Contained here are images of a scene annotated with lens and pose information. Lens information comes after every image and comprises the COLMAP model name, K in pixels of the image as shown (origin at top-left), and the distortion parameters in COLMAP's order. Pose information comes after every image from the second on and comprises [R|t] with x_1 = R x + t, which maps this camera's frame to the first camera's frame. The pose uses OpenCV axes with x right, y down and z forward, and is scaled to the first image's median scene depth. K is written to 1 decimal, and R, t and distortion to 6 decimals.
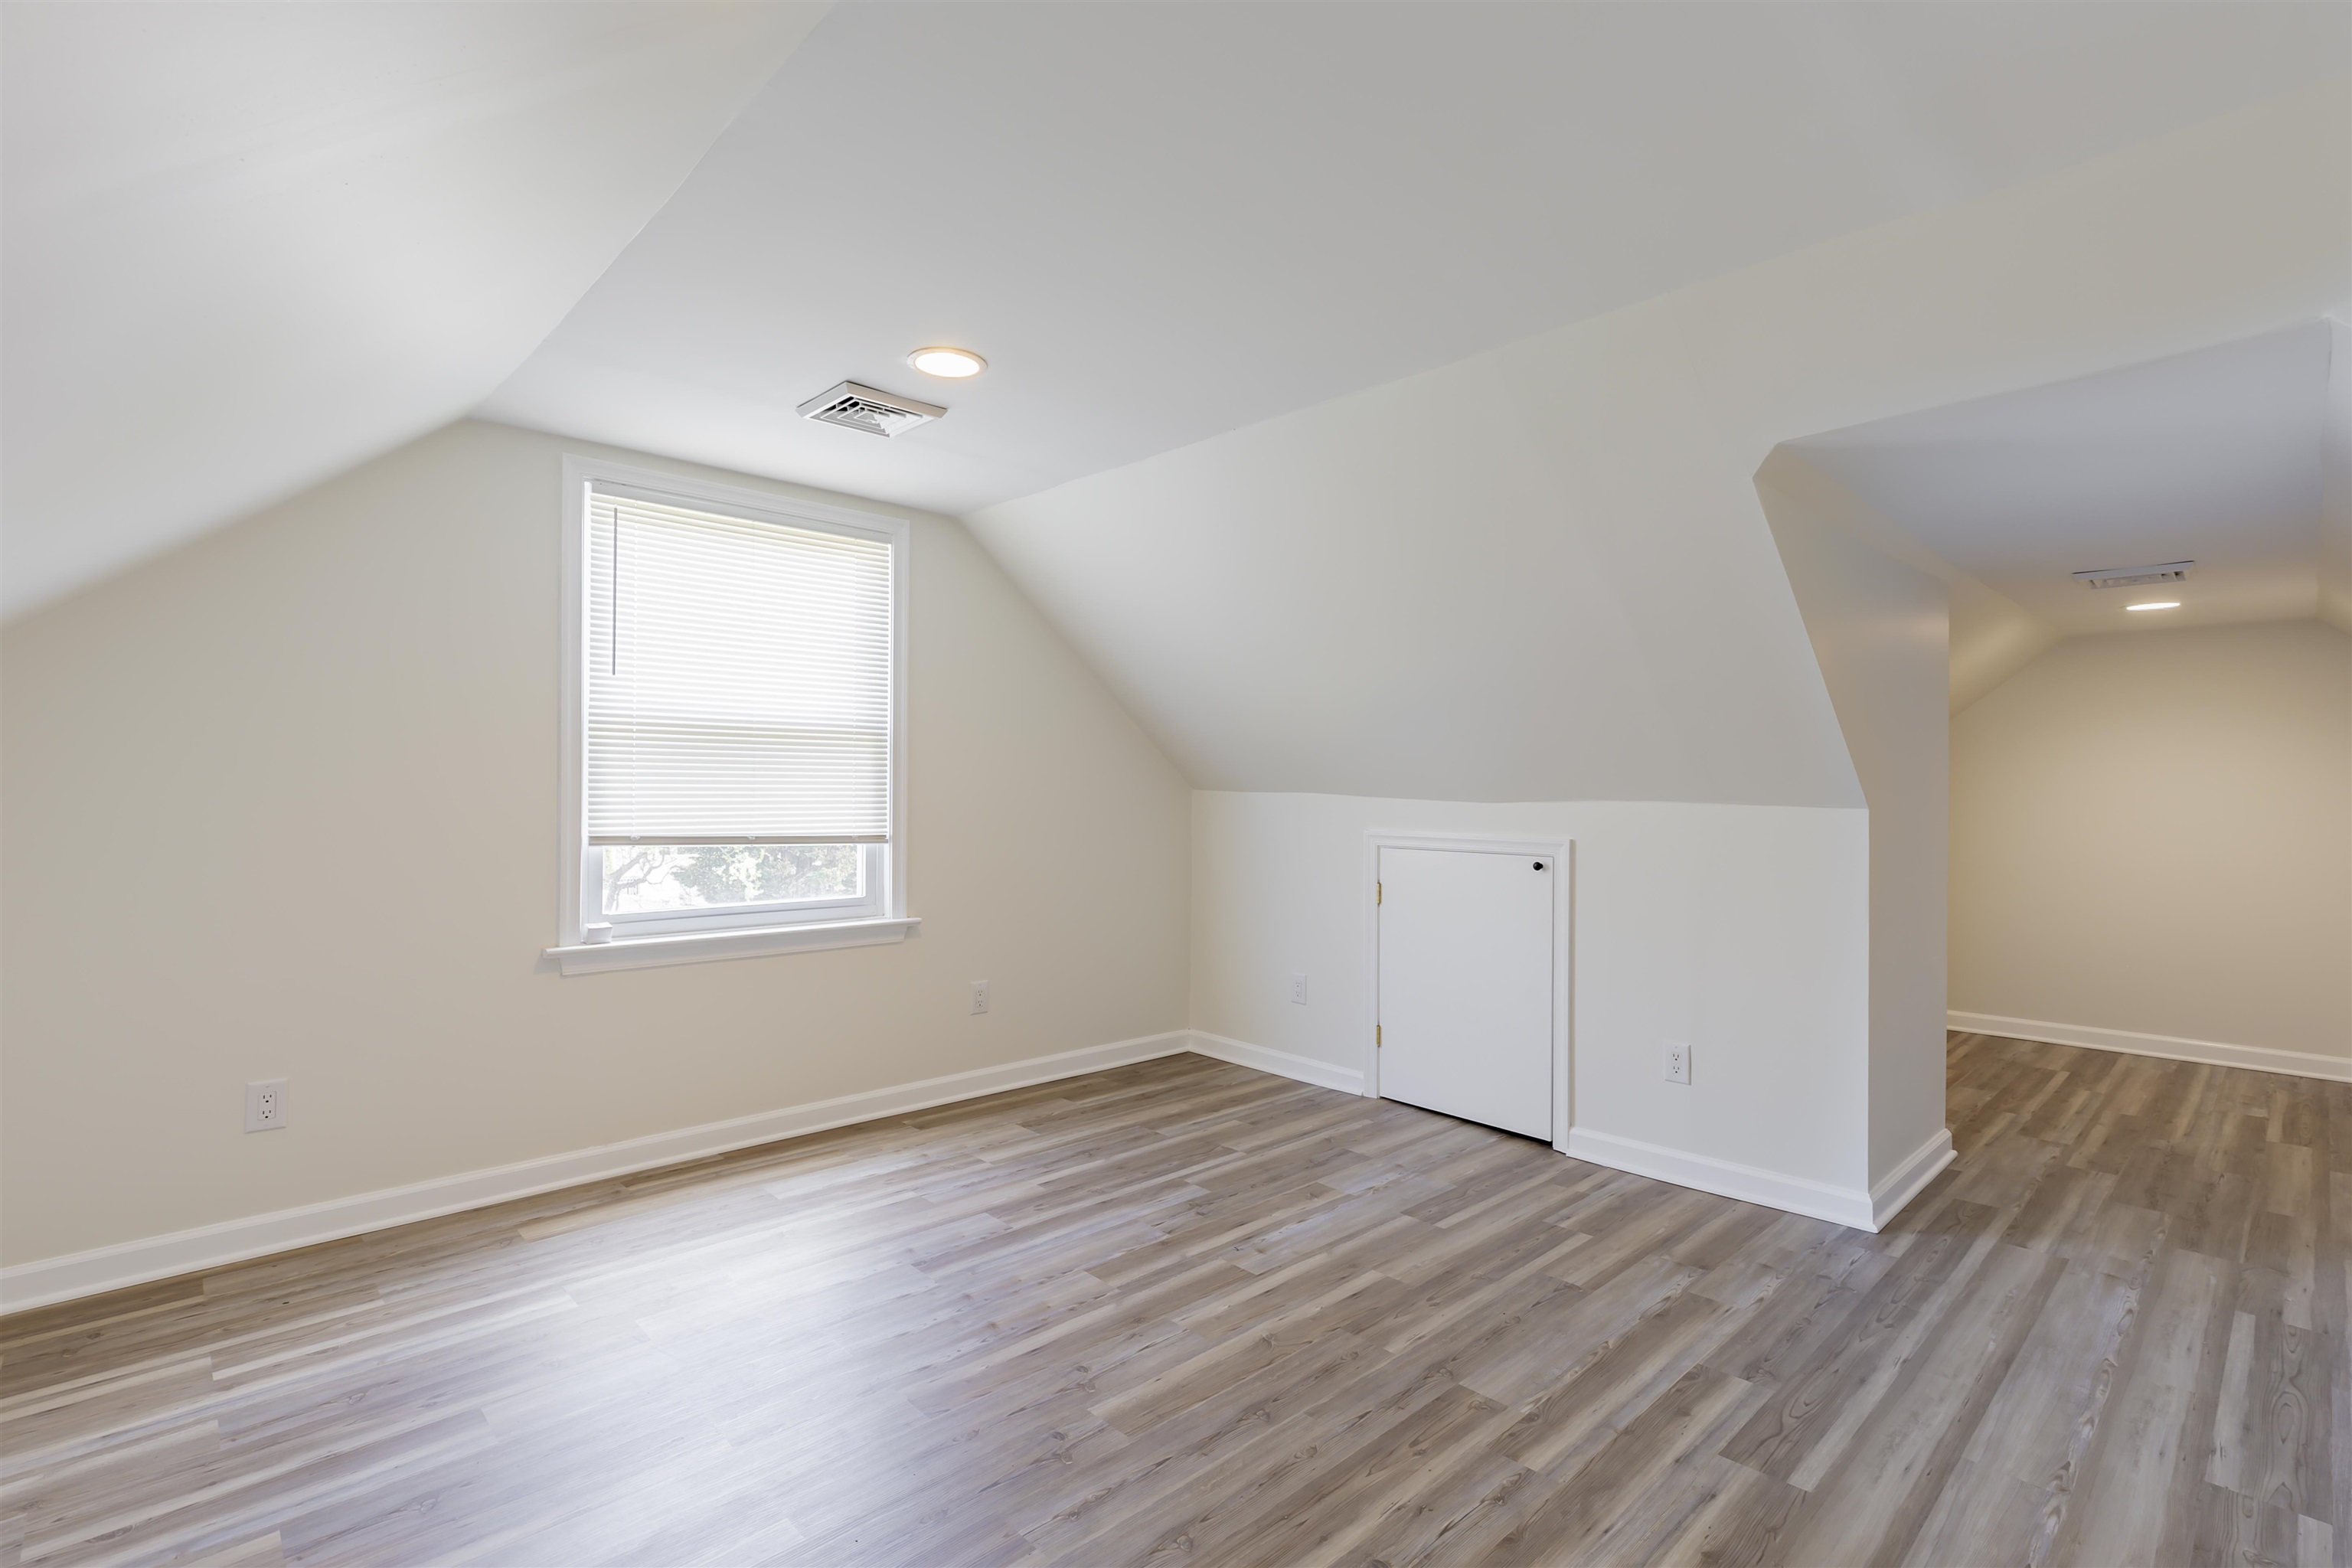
lens RADIAL K [[1074.9, 0, 1176.0], [0, 1074.9, 784.0], [0, 0, 1]] dist [0.001477, 0.000167]
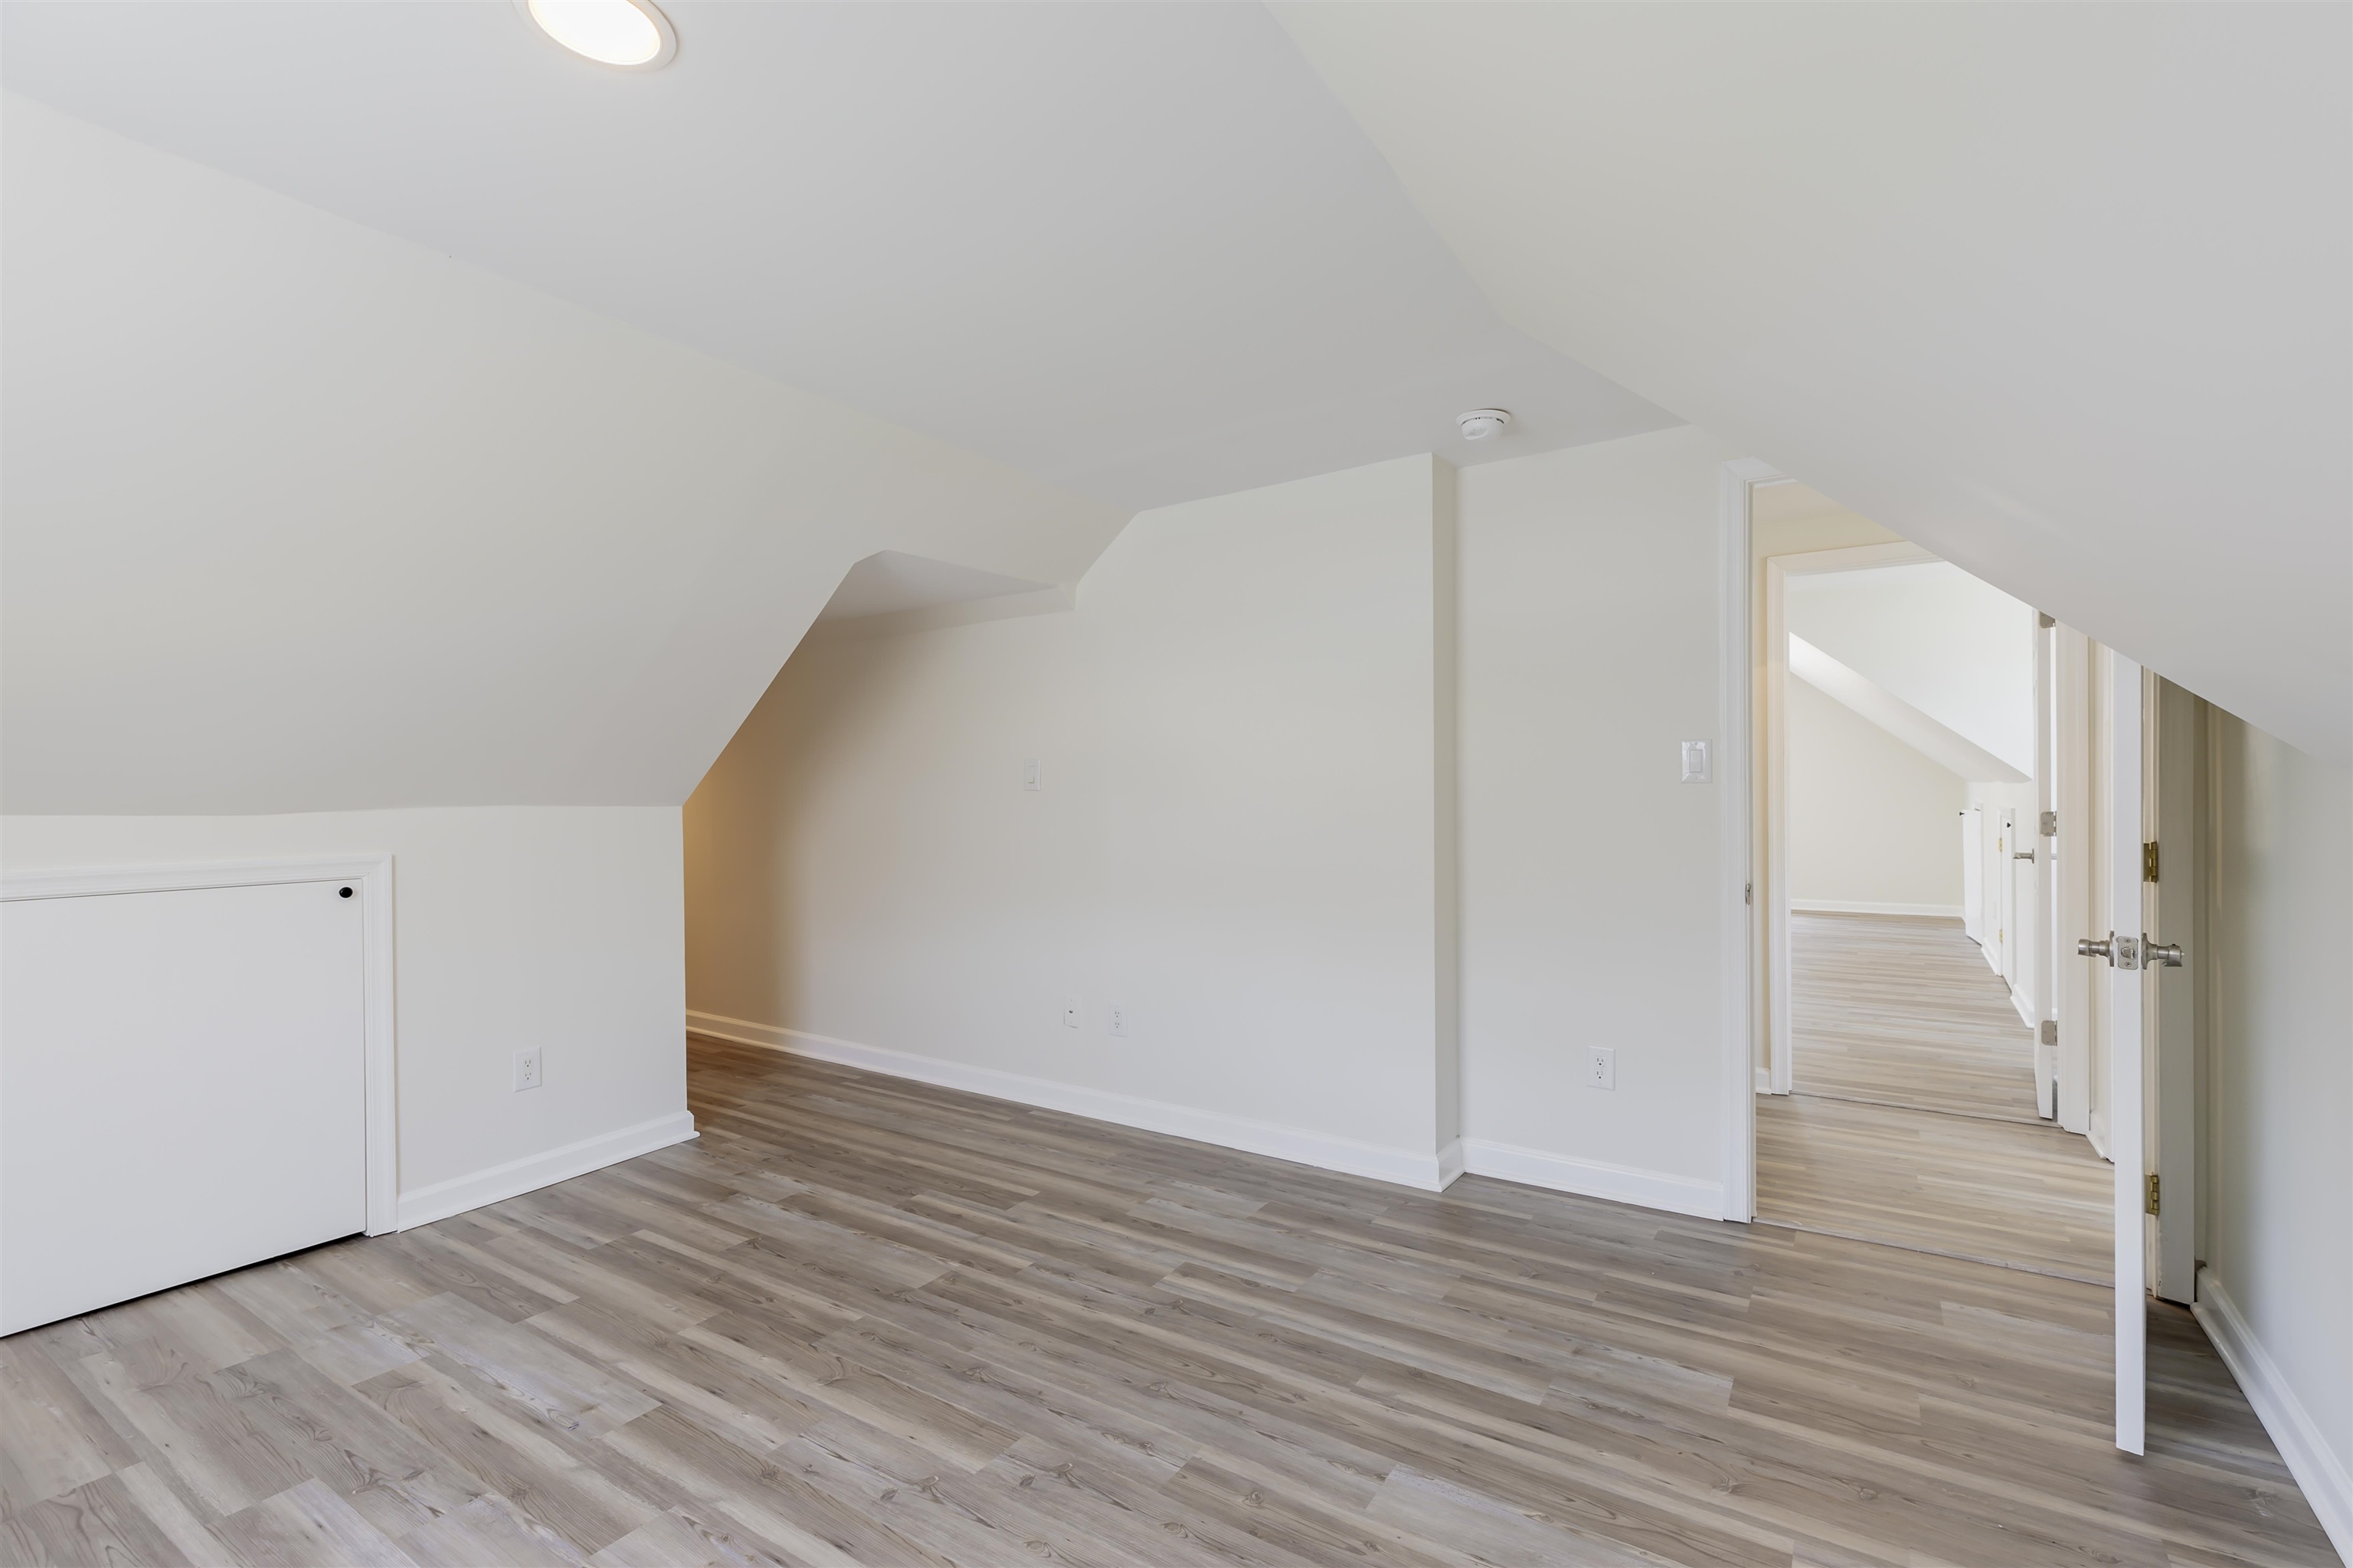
lens RADIAL K [[1059.1, 0, 1170.6], [0, 1059.1, 789.7], [0, 0, 1]] dist [0.003639, 0.000150]
pose [[-0.219099, -0.009149, 0.975660, -0.767823], [0.003355, 0.999943, 0.010130, -0.006604], [-0.975697, 0.005493, -0.219056, 0.797029]]
